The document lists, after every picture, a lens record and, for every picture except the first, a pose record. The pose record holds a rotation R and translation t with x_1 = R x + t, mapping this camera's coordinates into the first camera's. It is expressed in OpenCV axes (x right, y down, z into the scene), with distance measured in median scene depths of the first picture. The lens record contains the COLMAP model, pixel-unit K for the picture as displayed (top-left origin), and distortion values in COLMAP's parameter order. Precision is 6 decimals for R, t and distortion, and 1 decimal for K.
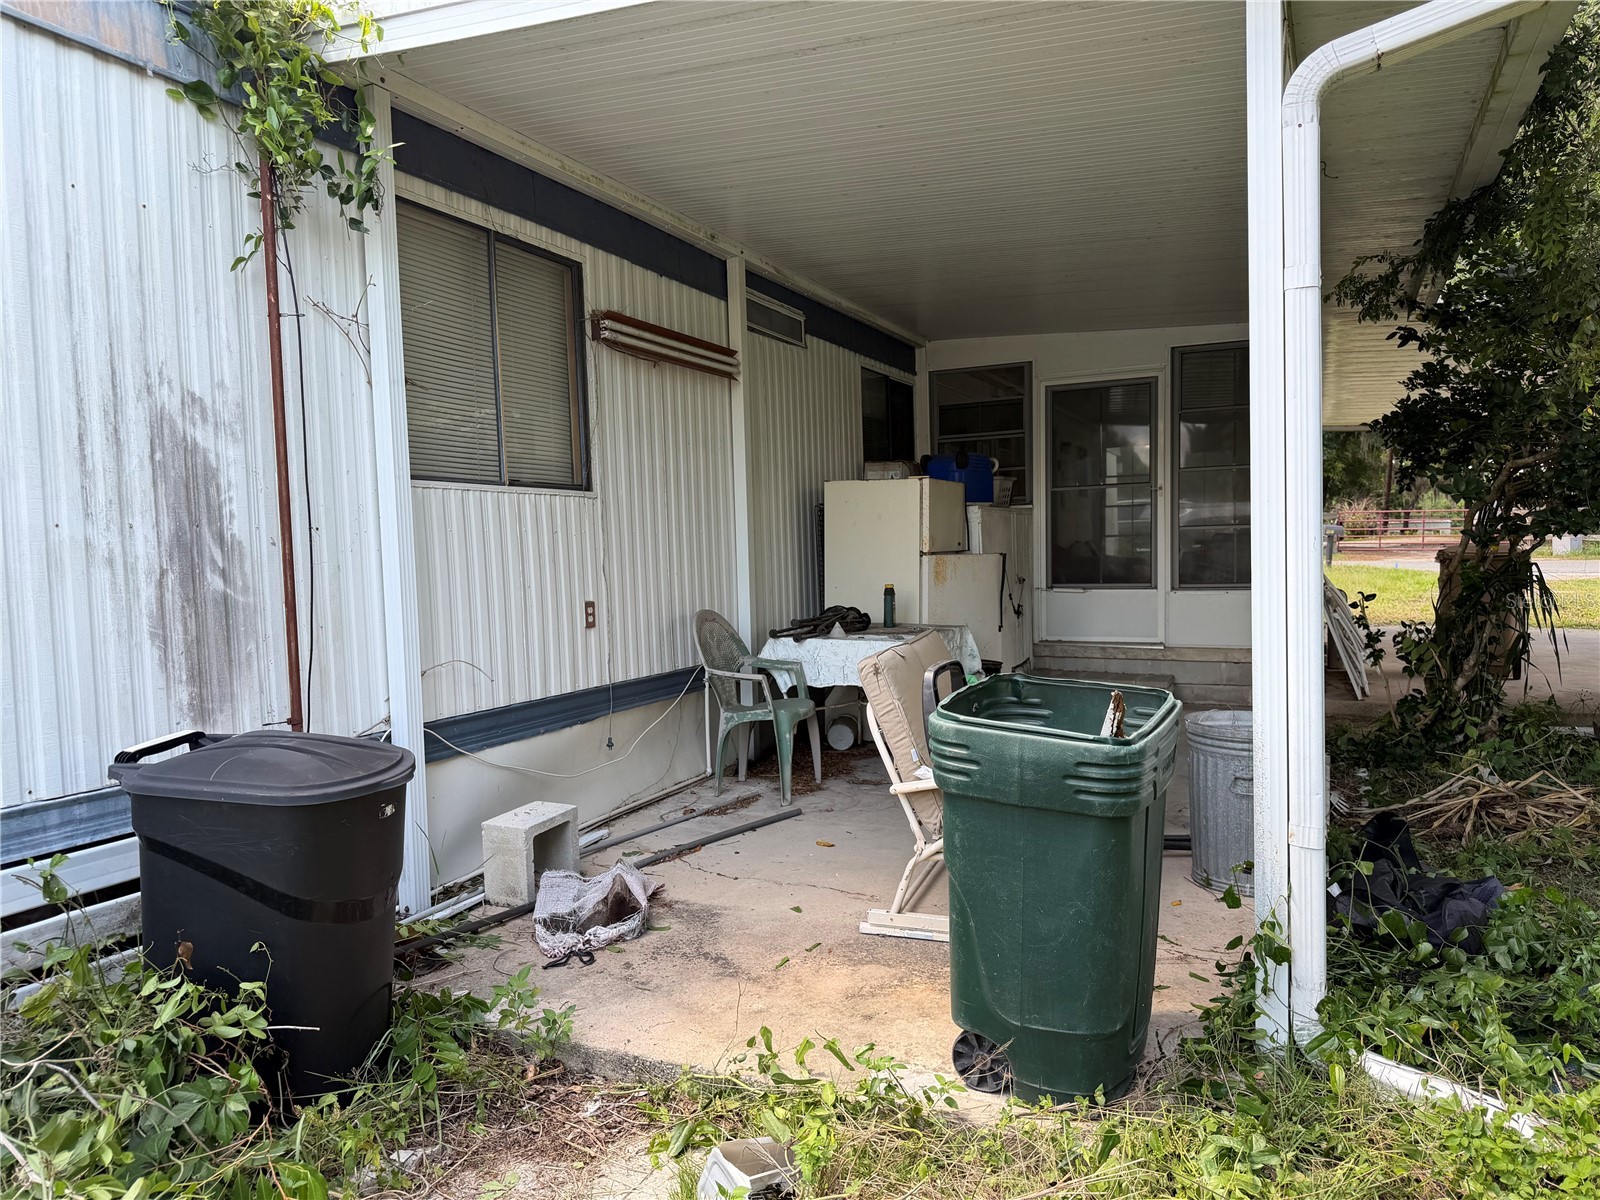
lens RADIAL K [[1128.1, 0, 802.2], [0, 1128.1, 596.2], [0, 0, 1]] dist [0.074178, -0.041279]
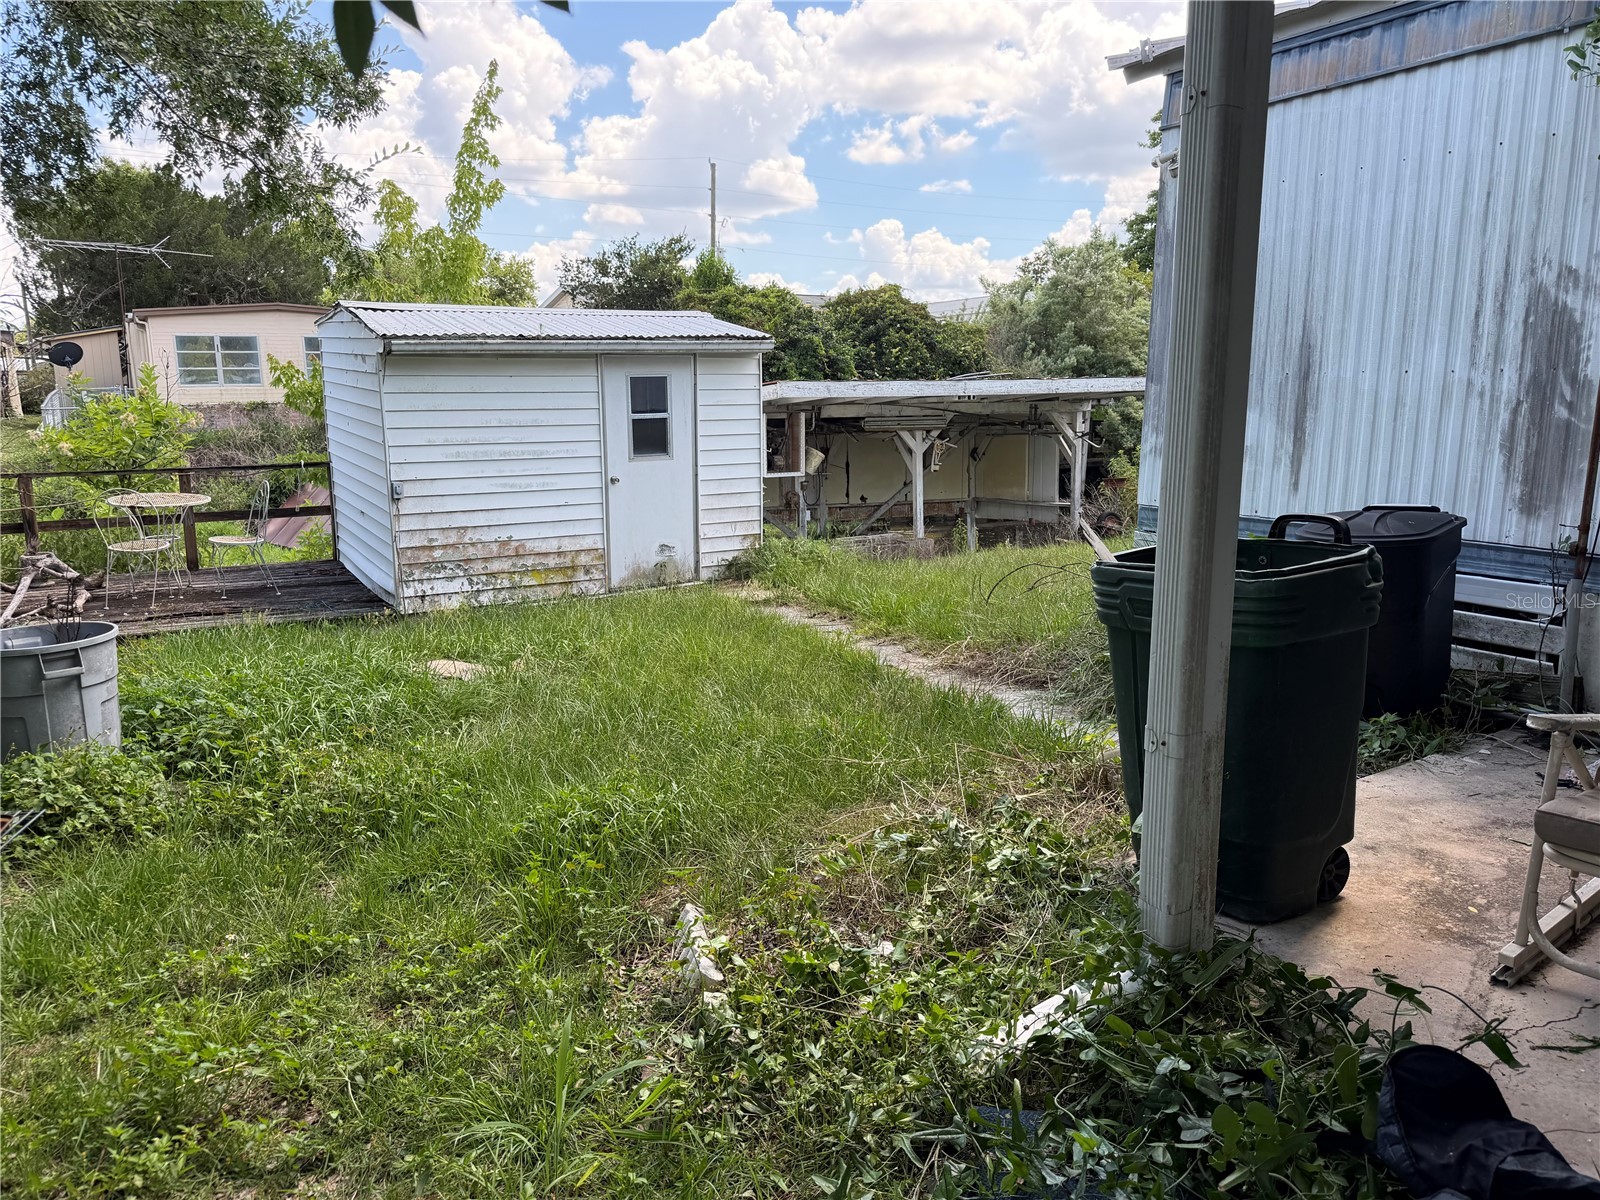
lens RADIAL K [[1128.1, 0, 813.0], [0, 1128.1, 593.1], [0, 0, 1]] dist [0.074178, -0.041279]
pose [[-0.532035, 0.186404, -0.825949, 1.144933], [-0.014366, 0.973339, 0.228921, -0.106667], [0.846600, 0.133660, -0.515173, 1.028834]]
